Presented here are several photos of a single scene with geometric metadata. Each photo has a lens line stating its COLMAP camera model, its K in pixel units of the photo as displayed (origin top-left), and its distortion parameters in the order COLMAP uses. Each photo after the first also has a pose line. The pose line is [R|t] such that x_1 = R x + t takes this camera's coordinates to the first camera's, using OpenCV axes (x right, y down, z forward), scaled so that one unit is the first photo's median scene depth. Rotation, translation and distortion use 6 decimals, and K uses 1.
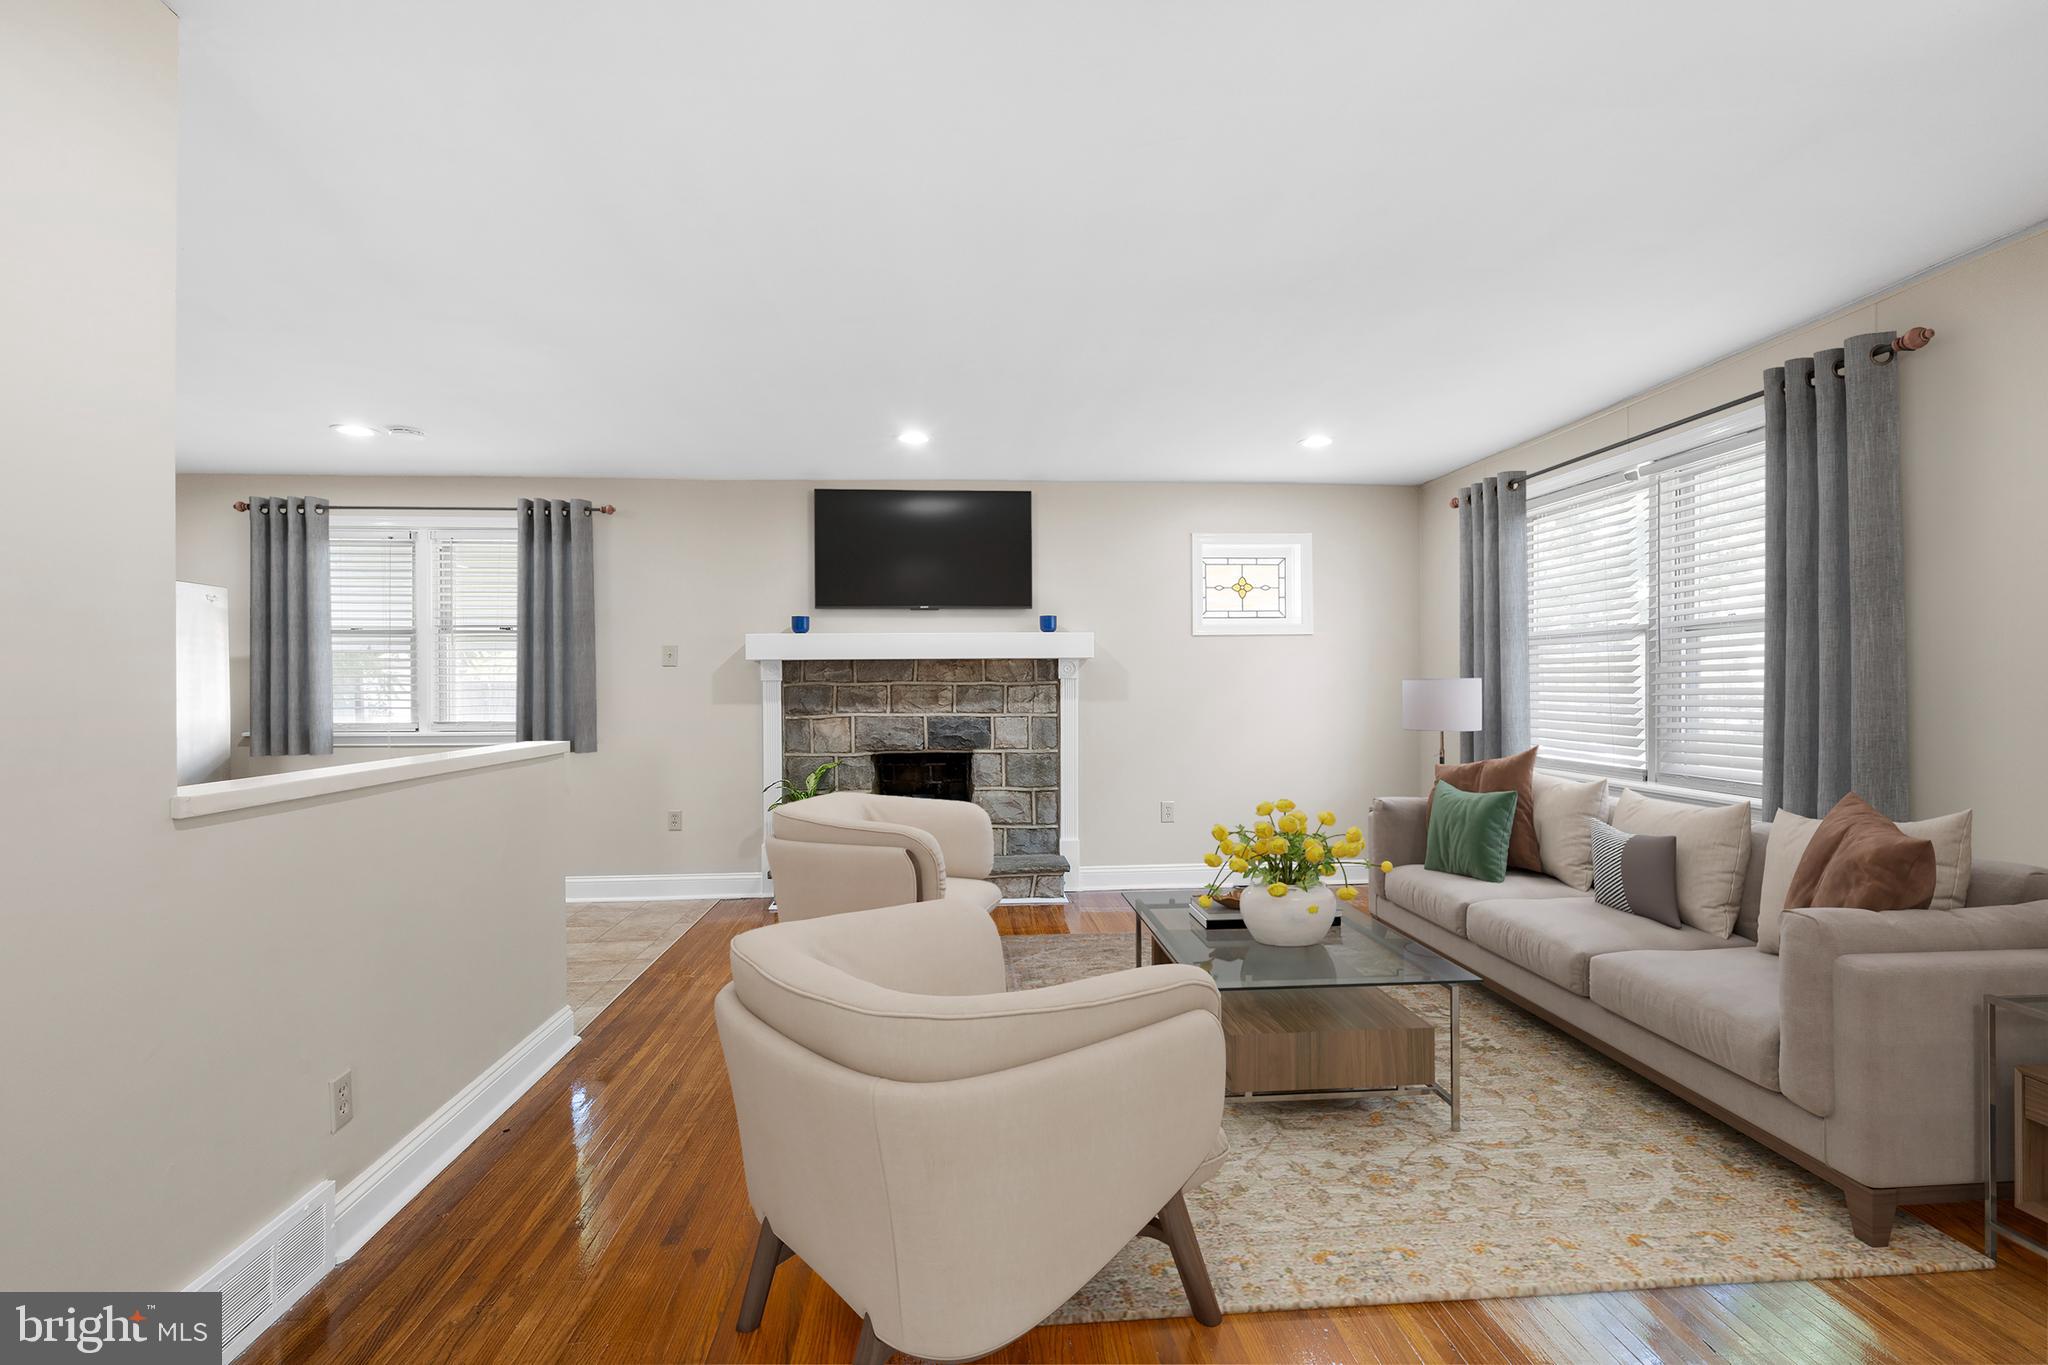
lens RADIAL K [[937.1, 0, 1031.6], [0, 937.1, 690.4], [0, 0, 1]] dist [-0.006688, 0.003042]
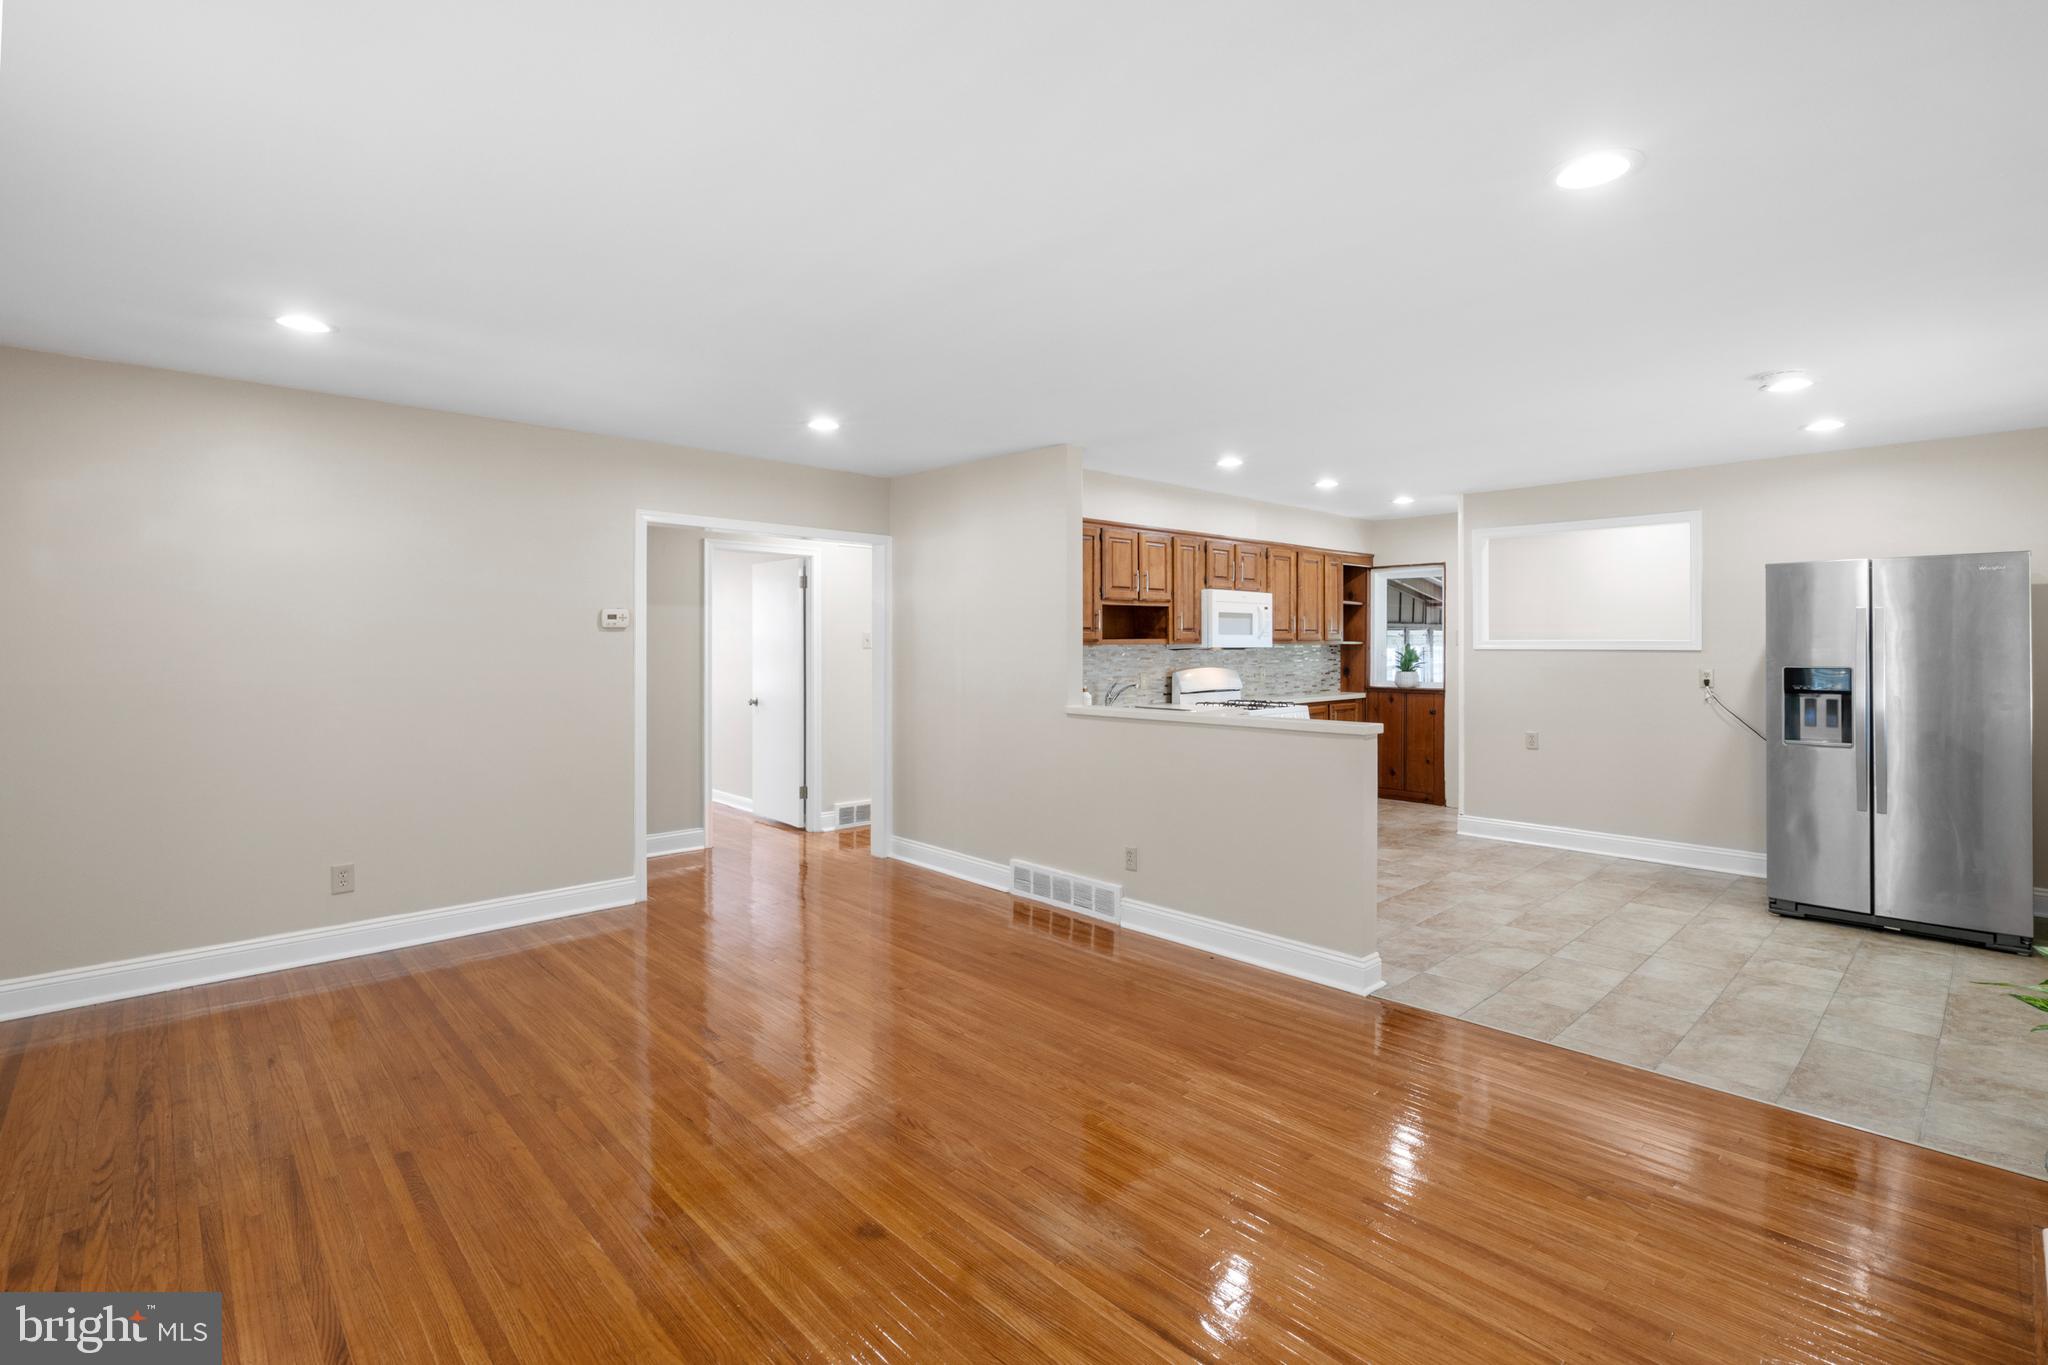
lens RADIAL K [[937.1, 0, 1014.4], [0, 937.1, 643.5], [0, 0, 1]] dist [-0.006688, 0.003042]
pose [[-0.788862, 0.007126, -0.614529, 0.312310], [0.004416, 0.999973, 0.005926, -0.031641], [0.614555, 0.001962, -0.788872, 0.966610]]
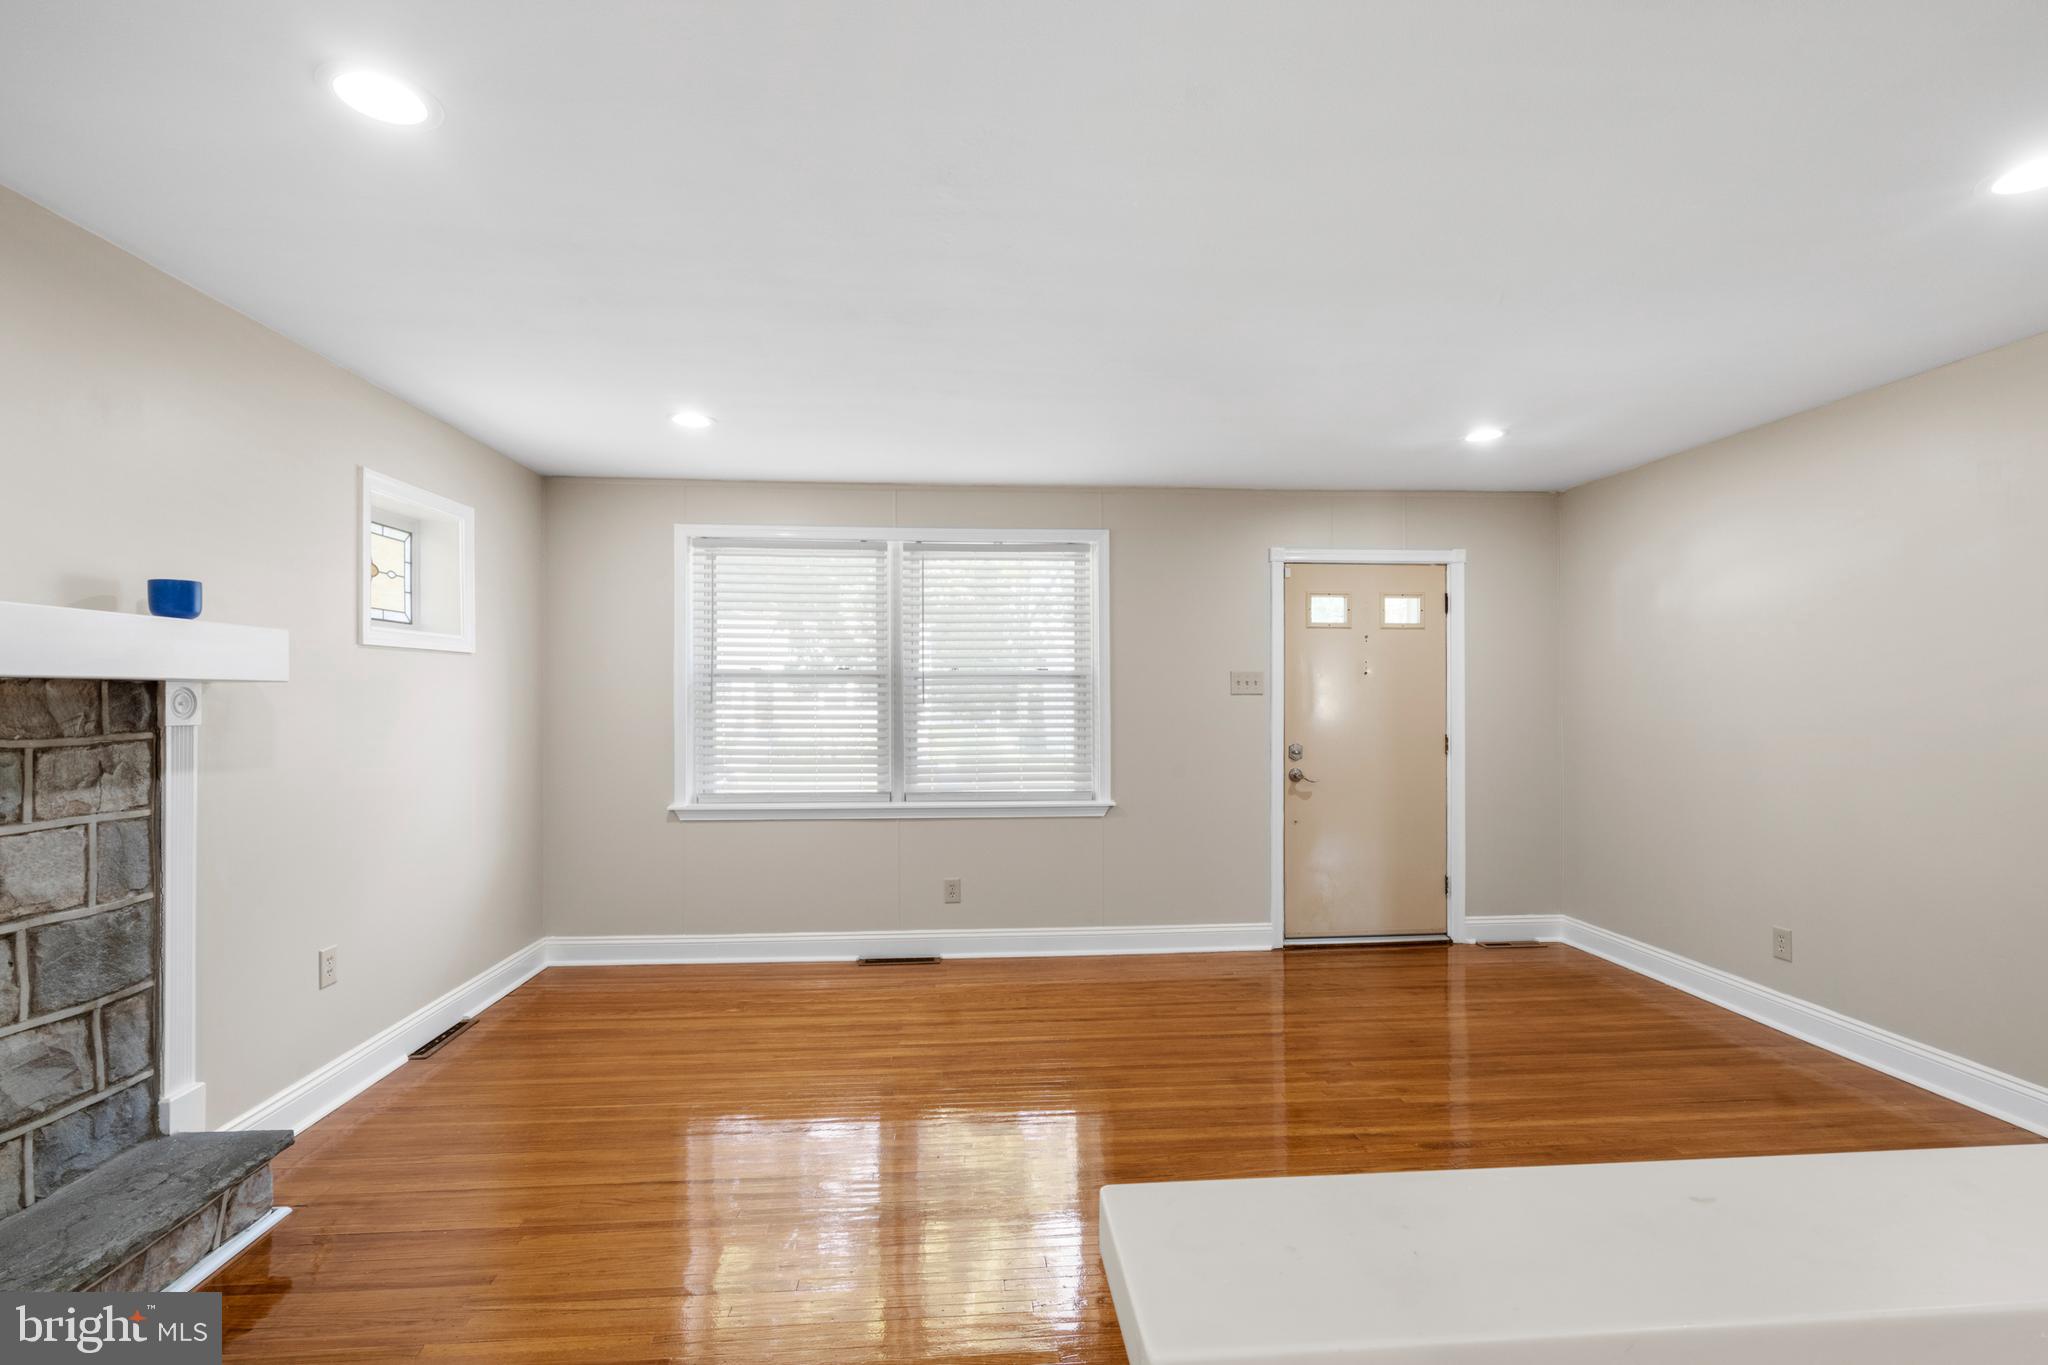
lens RADIAL K [[937.1, 0, 1034.4], [0, 937.1, 693.0], [0, 0, 1]] dist [-0.006688, 0.003042]
pose [[-0.002438, 0.010041, 0.999947, -0.405100], [0.004967, 0.999937, -0.010029, -0.021939], [-0.999985, 0.004942, -0.002488, 0.602993]]
